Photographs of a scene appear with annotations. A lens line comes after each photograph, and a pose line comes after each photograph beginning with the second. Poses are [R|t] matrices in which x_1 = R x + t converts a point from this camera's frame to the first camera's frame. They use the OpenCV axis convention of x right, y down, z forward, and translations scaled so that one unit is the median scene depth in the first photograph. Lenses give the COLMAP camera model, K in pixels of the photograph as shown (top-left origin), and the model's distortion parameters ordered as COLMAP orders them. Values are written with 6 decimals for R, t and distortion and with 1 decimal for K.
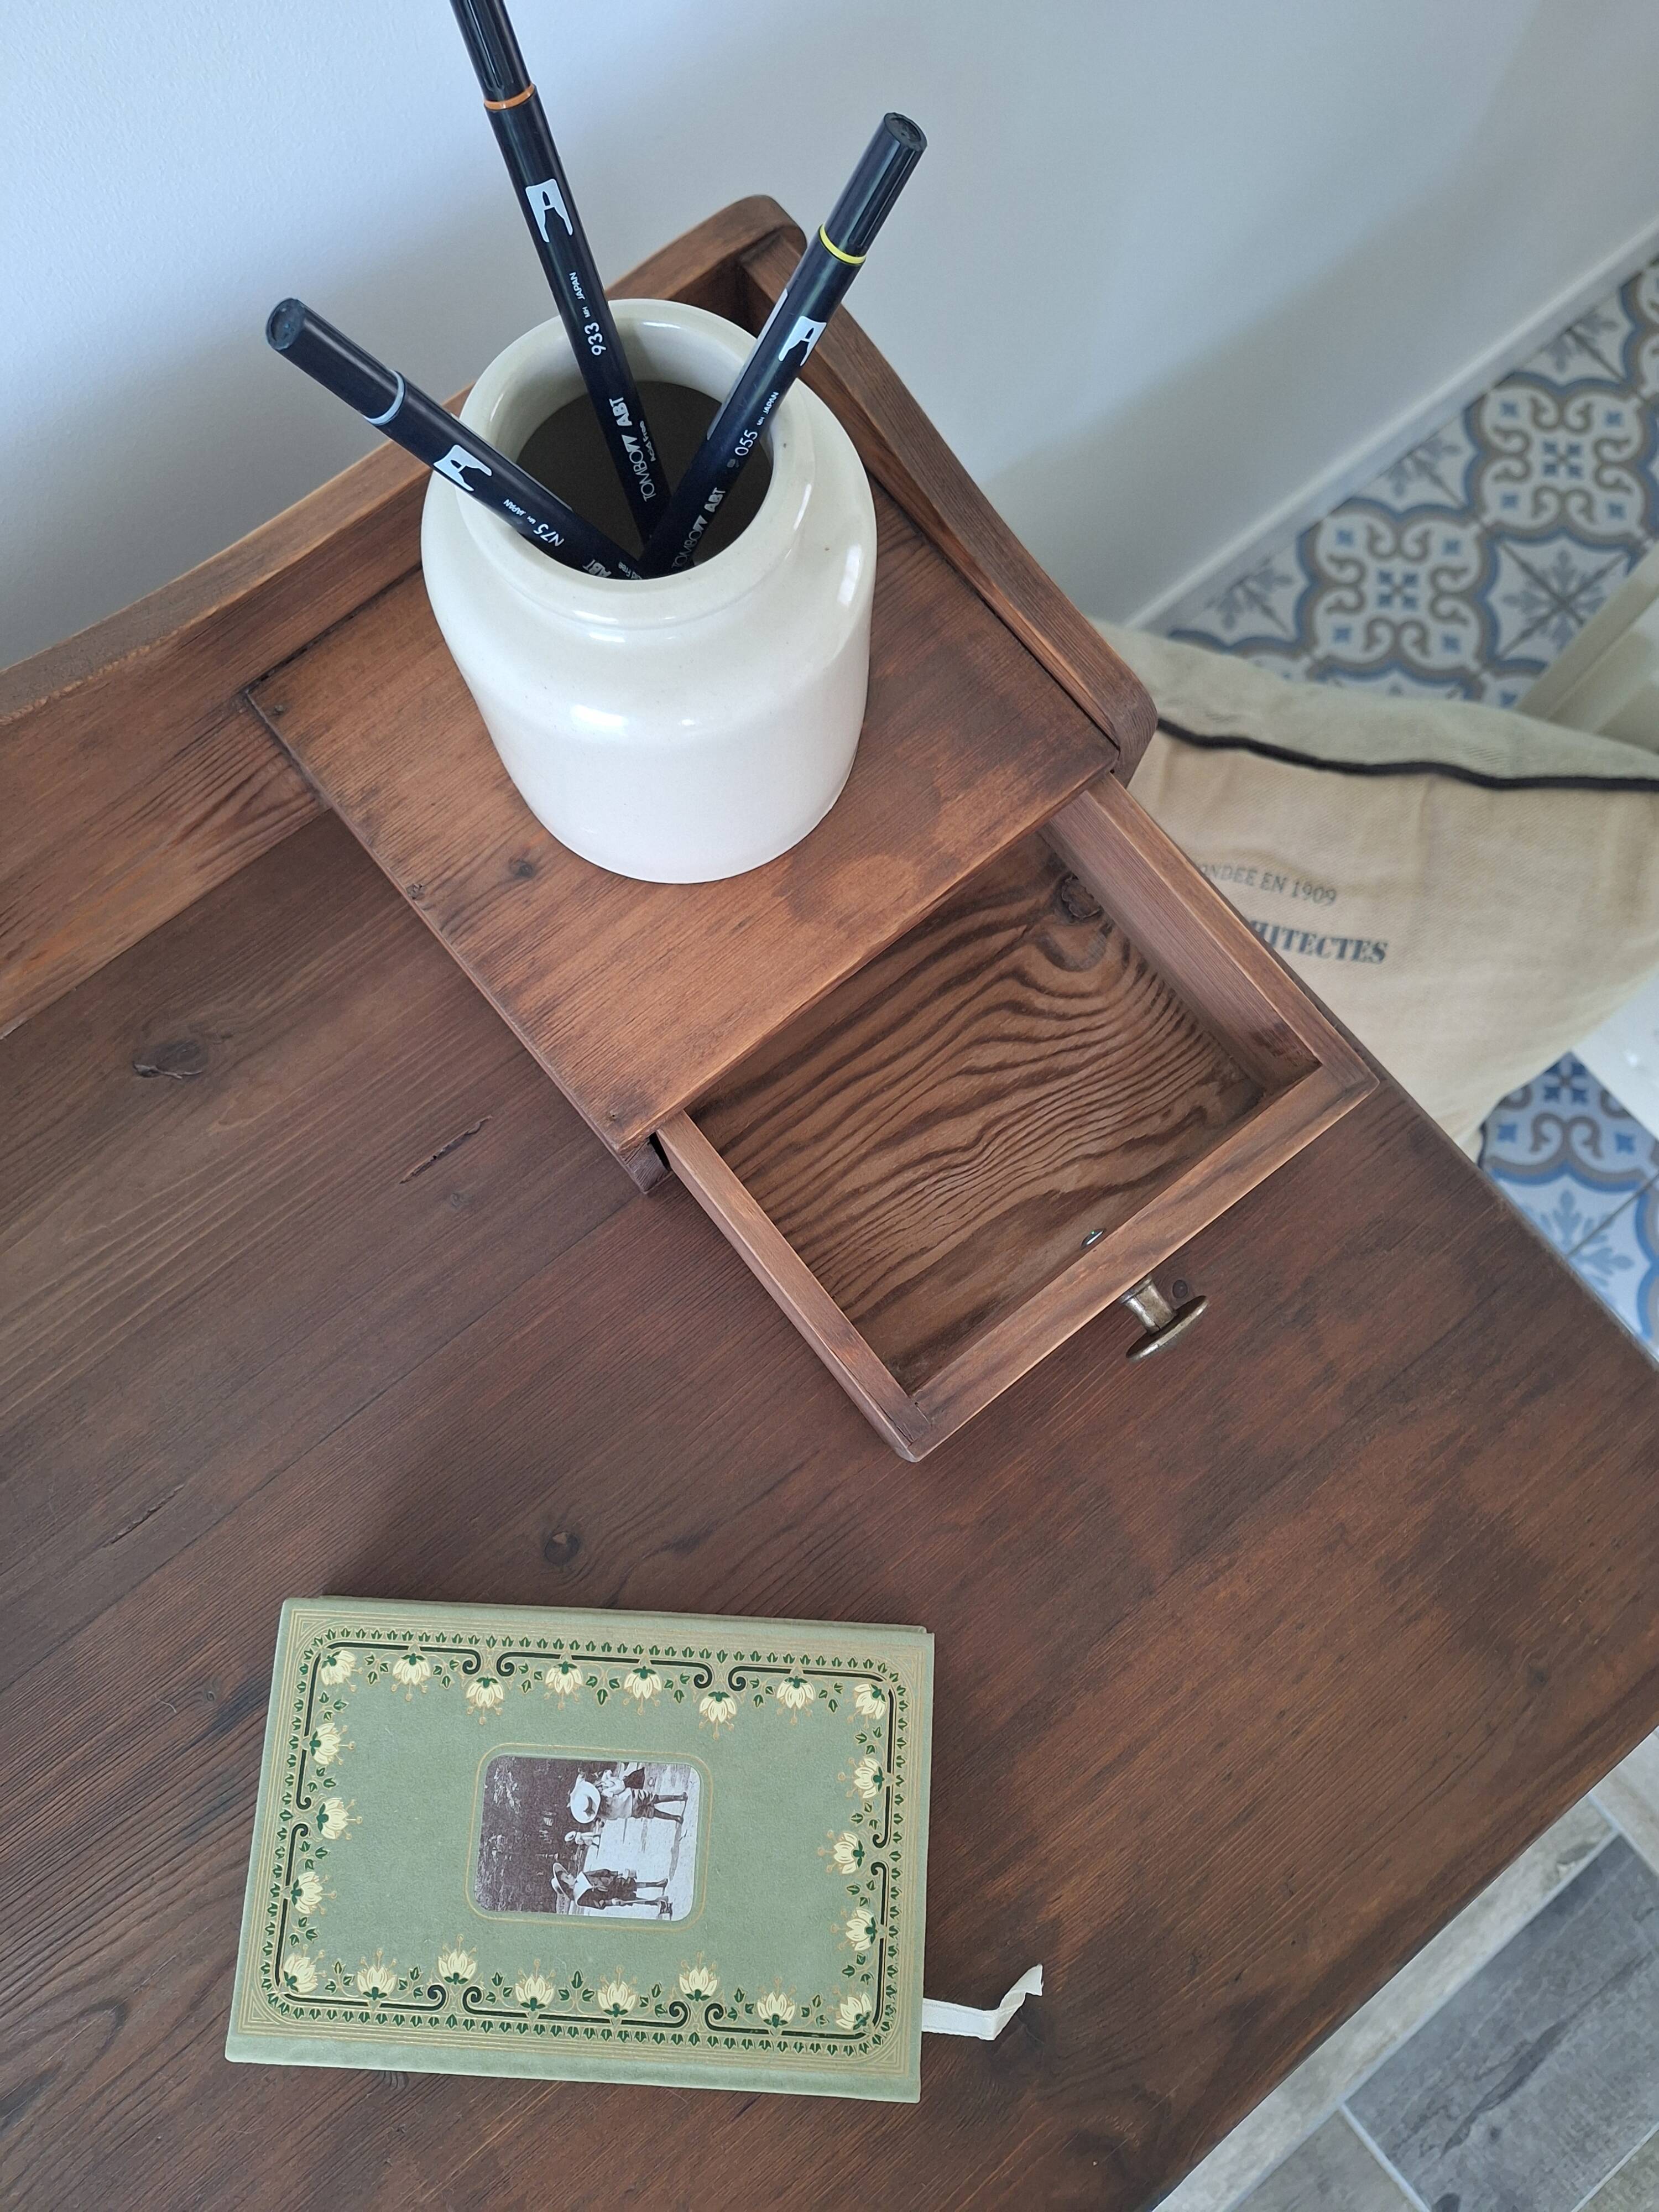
lens RADIAL K [[1556.5, 0, 831.1], [0, 1556.5, 1122.1], [0, 0, 1]] dist [0.066678, -0.074477]
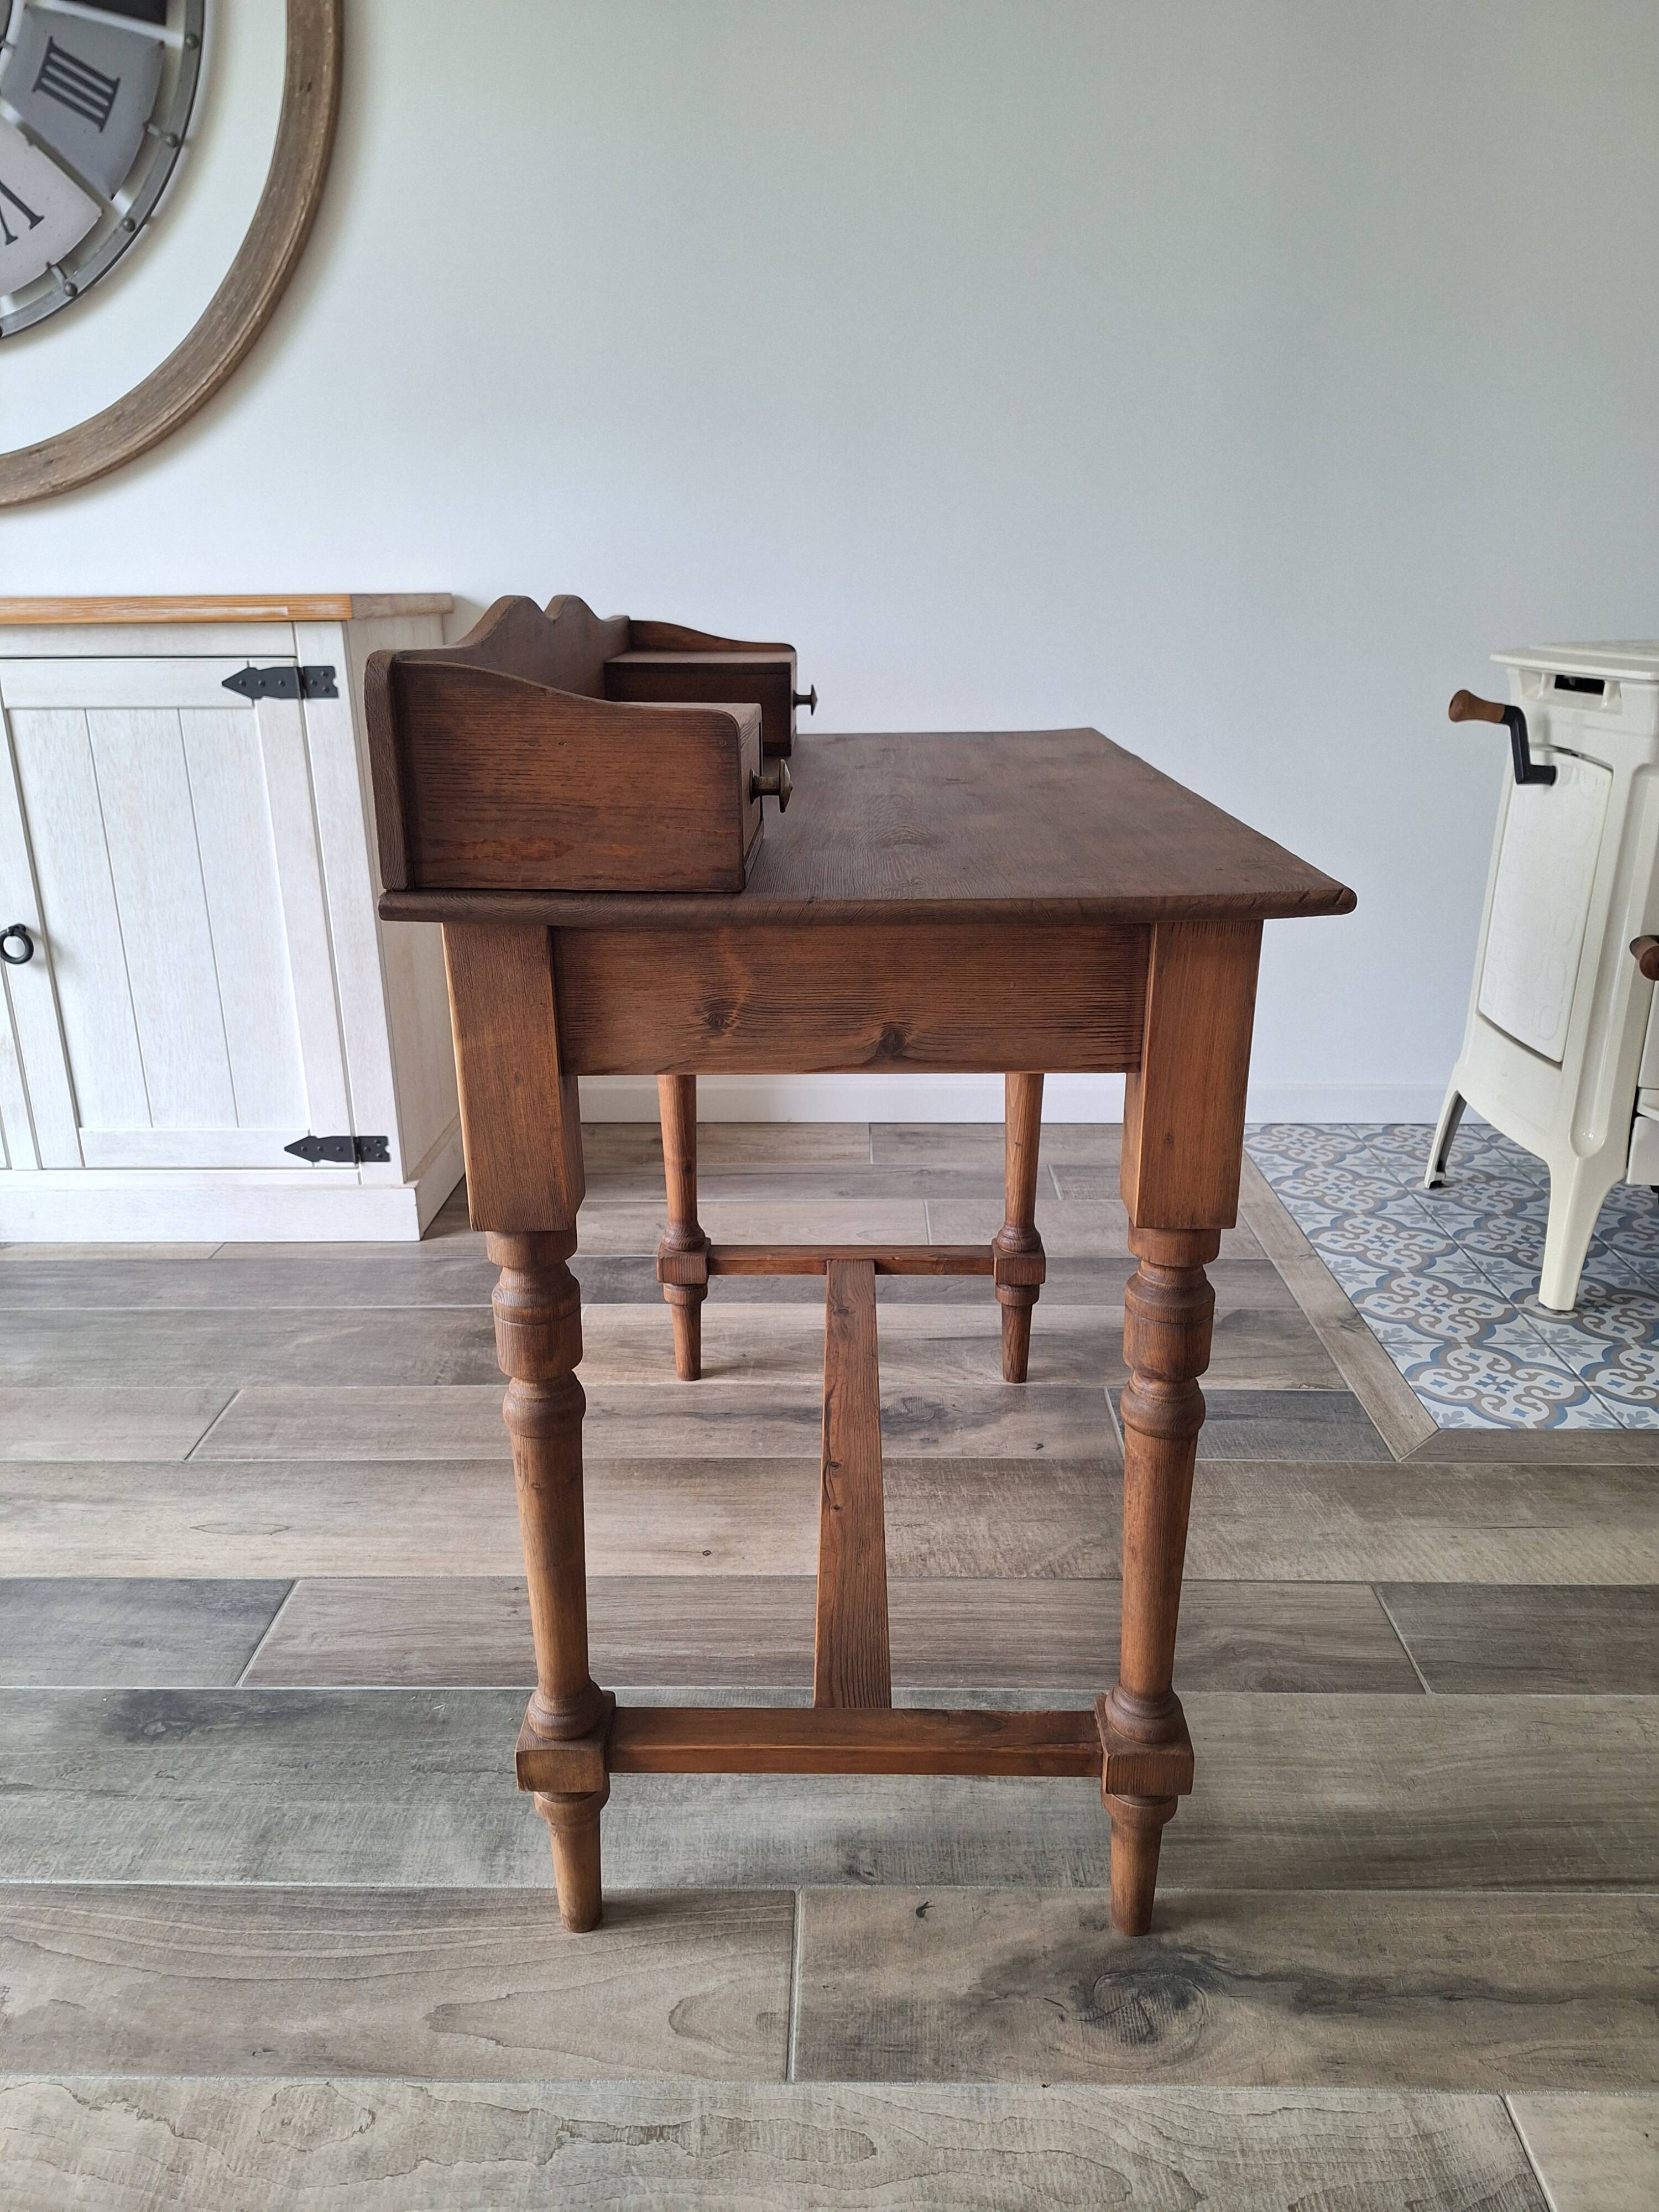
lens RADIAL K [[1547.1, 0, 812.6], [0, 1547.1, 1118.7], [0, 0, 1]] dist [0.071480, -0.072832]
pose [[0.752795, 0.197513, -0.627924, 2.676825], [-0.638224, 0.452545, -0.622795, 4.305611], [0.161154, 0.869593, 0.466731, -0.140865]]
